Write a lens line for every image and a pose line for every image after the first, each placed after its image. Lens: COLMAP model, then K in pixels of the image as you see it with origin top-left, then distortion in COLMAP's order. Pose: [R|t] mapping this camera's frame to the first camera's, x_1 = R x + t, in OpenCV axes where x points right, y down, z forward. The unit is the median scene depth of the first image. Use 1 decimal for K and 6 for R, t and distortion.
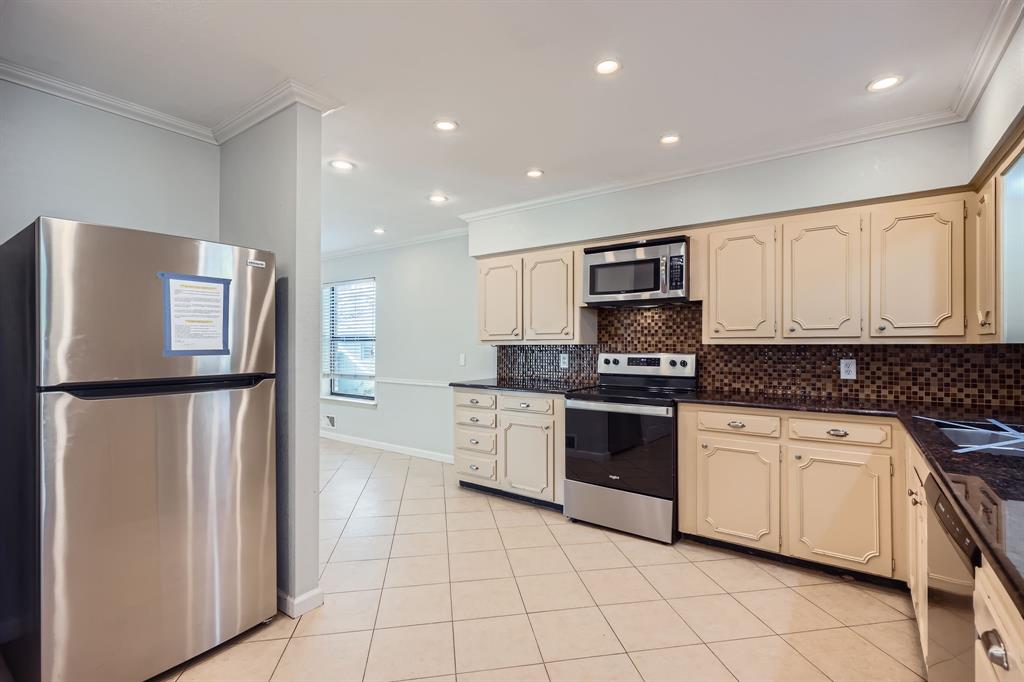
lens RADIAL K [[473.6, 0, 520.5], [0, 473.6, 343.9], [0, 0, 1]] dist [0.004469, 0.000744]
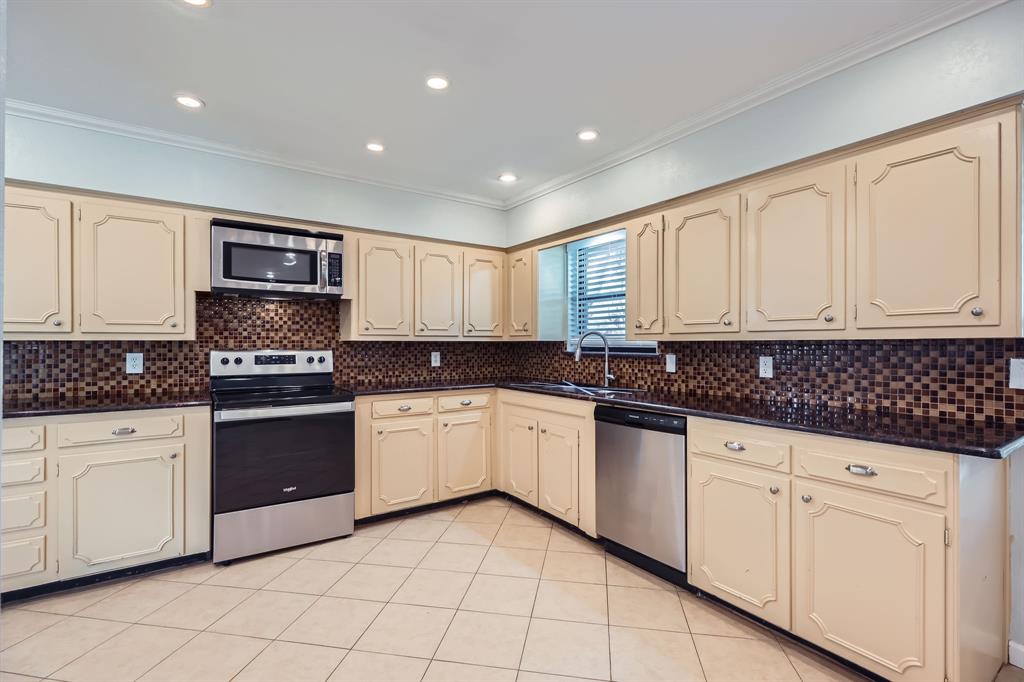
lens RADIAL K [[473.6, 0, 504.8], [0, 473.6, 344.7], [0, 0, 1]] dist [0.004469, 0.000744]
pose [[0.340017, -0.004068, 0.940410, -0.448525], [-0.004379, 0.999973, 0.005909, 0.001826], [-0.940409, -0.006128, 0.339990, 0.282293]]
